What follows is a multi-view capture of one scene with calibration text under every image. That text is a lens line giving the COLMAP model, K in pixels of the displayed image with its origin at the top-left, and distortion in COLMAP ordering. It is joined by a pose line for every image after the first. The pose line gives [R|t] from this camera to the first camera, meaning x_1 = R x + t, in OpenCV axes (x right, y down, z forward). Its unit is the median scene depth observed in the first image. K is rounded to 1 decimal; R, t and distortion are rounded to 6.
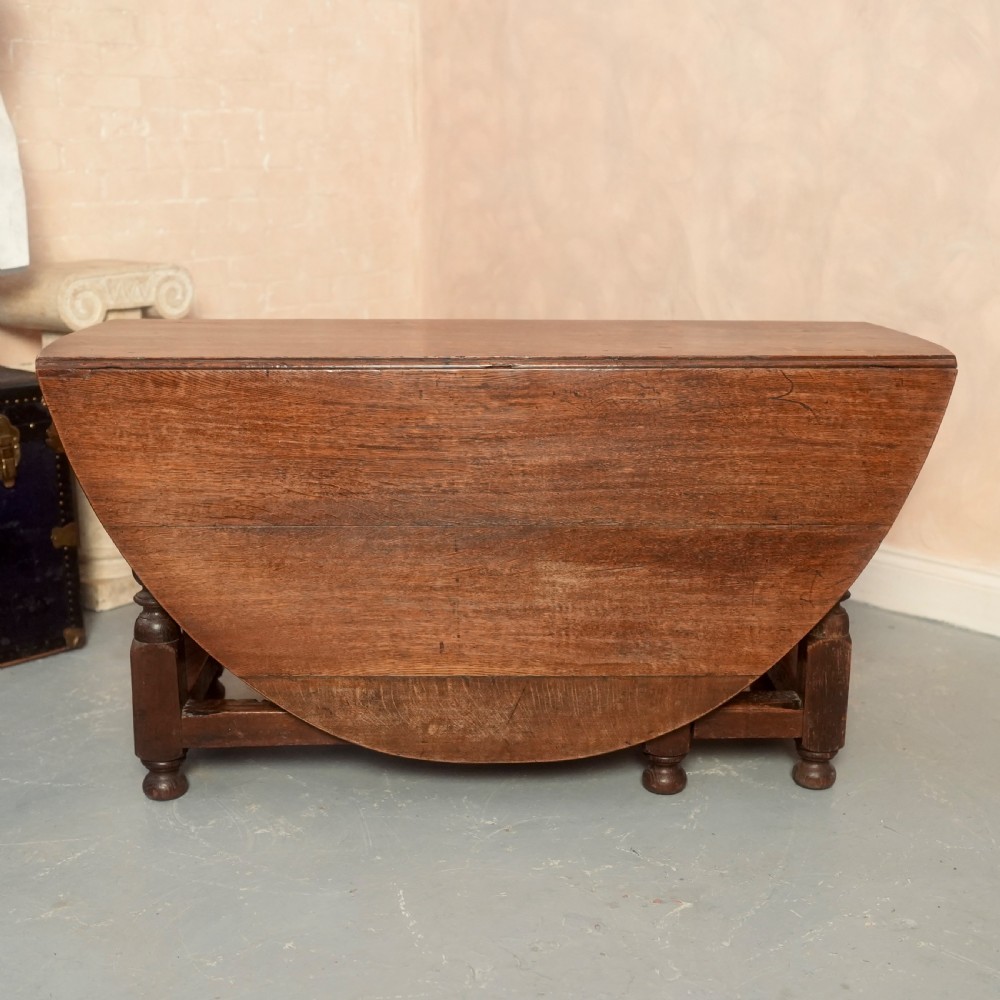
lens RADIAL K [[1466.0, 0, 505.1], [0, 1466.0, 503.2], [0, 0, 1]] dist [-0.025783, 0.137368]
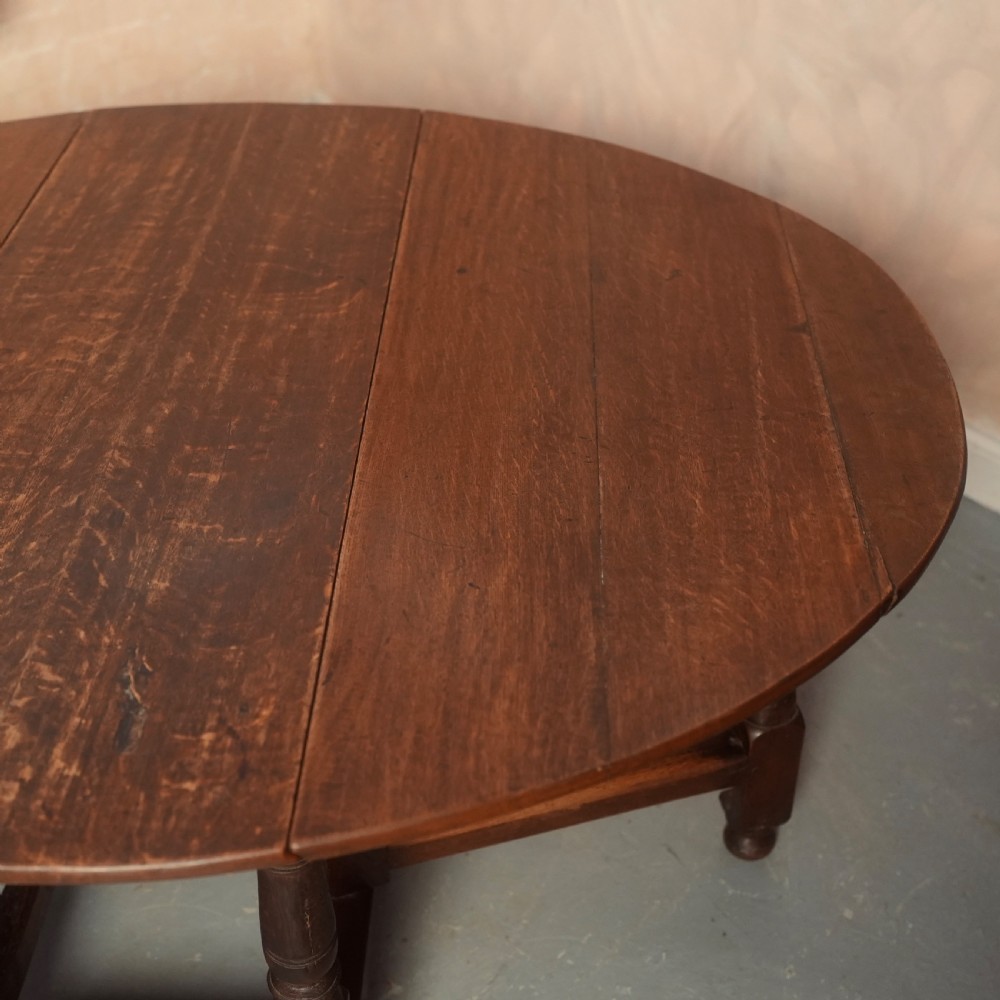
lens RADIAL K [[1476.1, 0, 500.0], [0, 1476.1, 500.0], [0, 0, 1]] dist [-0.029121, 0.165043]
pose [[0.996415, 0.035969, -0.076574, 0.157343], [-0.002513, 0.917304, 0.398179, -0.226546], [0.084564, -0.396559, 0.914106, 0.198299]]
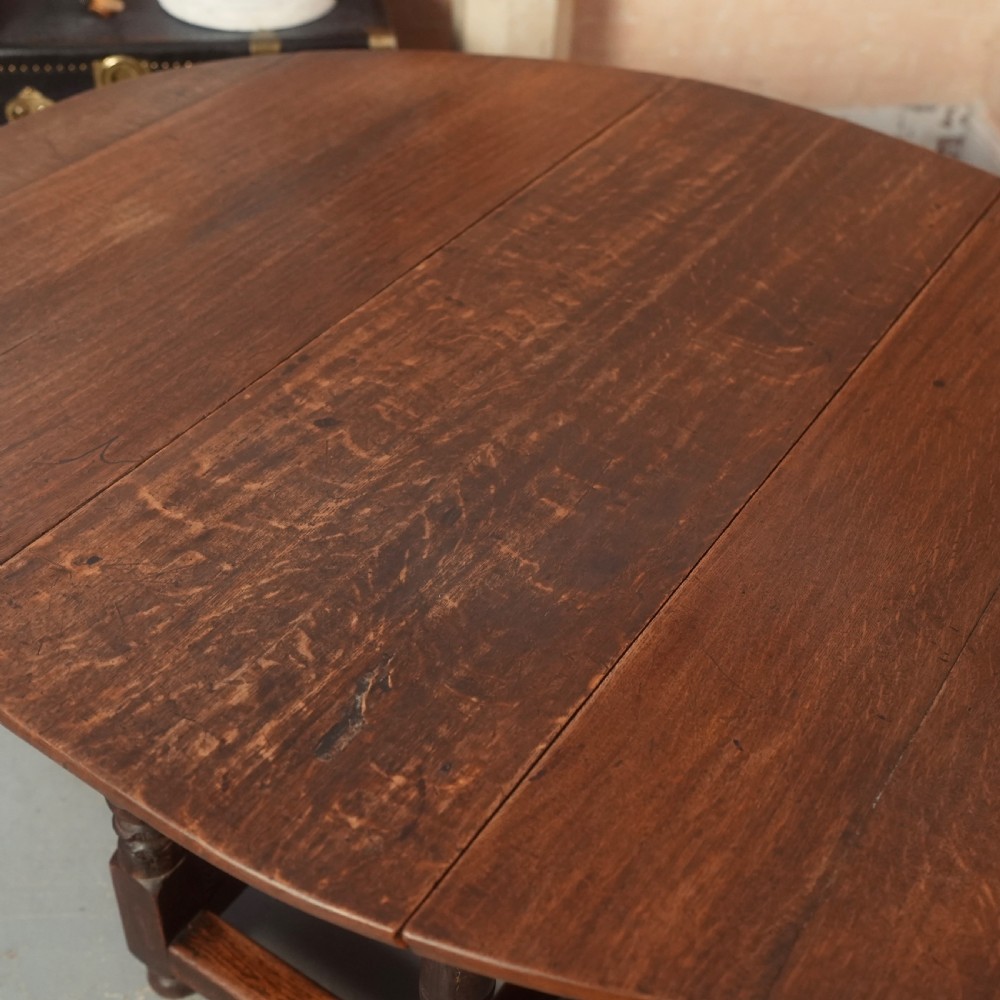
lens RADIAL K [[1476.8, 0, 510.0], [0, 1476.8, 499.4], [0, 0, 1]] dist [-0.019934, 0.124315]
pose [[0.810810, 0.414326, -0.413427, 0.202257], [-0.189874, 0.854329, 0.483807, -0.264615], [0.553656, -0.313777, 0.771368, 0.264627]]
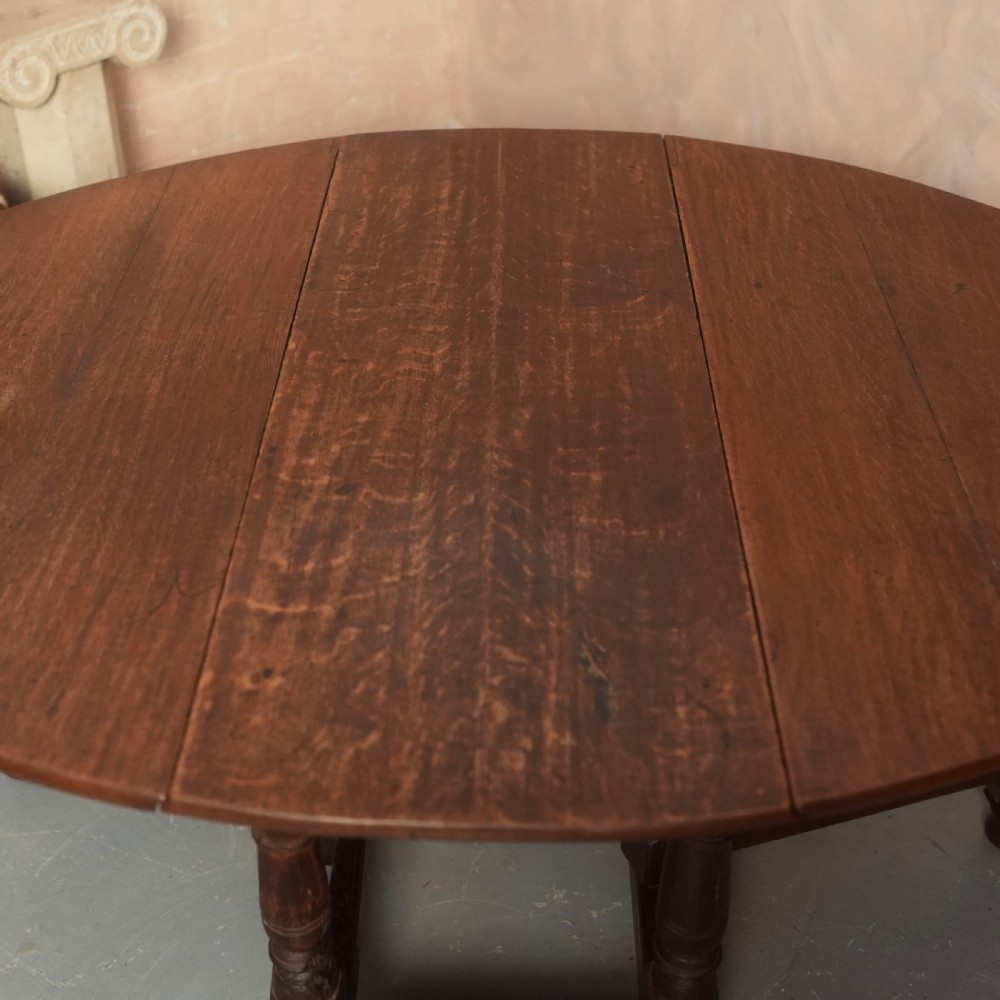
lens RADIAL K [[1507.5, 0, 495.1], [0, 1507.5, 489.5], [0, 0, 1]] dist [-0.029383, 0.177193]
pose [[0.997933, 0.026996, -0.058315, 0.028387], [-0.003586, 0.929458, 0.368912, -0.229096], [0.064160, -0.367940, 0.927633, 0.148543]]
